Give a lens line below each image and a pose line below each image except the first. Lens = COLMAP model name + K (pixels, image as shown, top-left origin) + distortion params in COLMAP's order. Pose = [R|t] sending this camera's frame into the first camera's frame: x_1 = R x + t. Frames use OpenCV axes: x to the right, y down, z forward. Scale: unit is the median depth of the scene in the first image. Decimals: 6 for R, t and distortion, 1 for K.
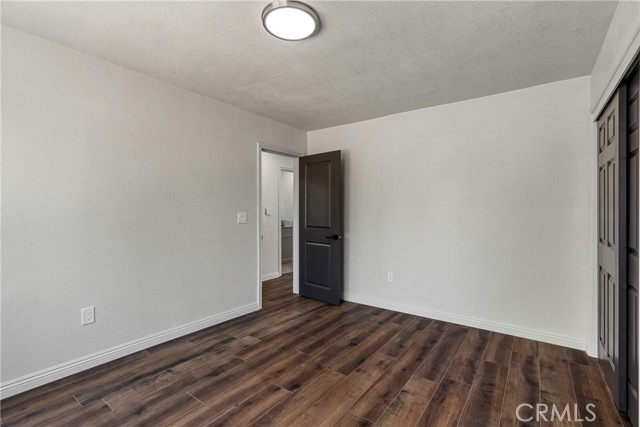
lens RADIAL K [[288.7, 0, 322.7], [0, 288.7, 214.6], [0, 0, 1]] dist [-0.008437, 0.000935]
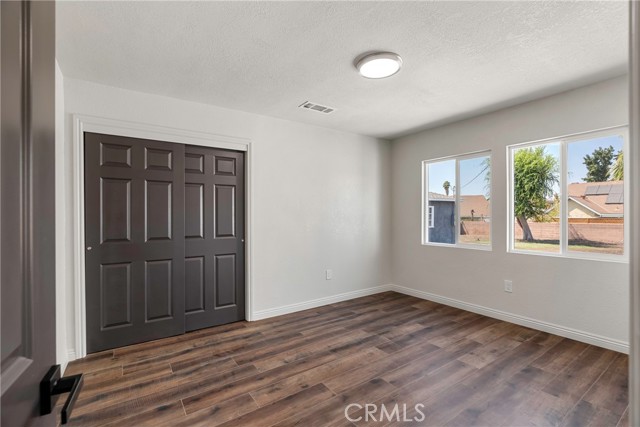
lens RADIAL K [[288.7, 0, 317.4], [0, 288.7, 210.5], [0, 0, 1]] dist [-0.008437, 0.000935]
pose [[-0.938545, 0.011379, 0.344969, -0.247220], [0.010464, 0.999935, -0.004512, -0.022805], [-0.344998, -0.000625, -0.938603, 1.917954]]
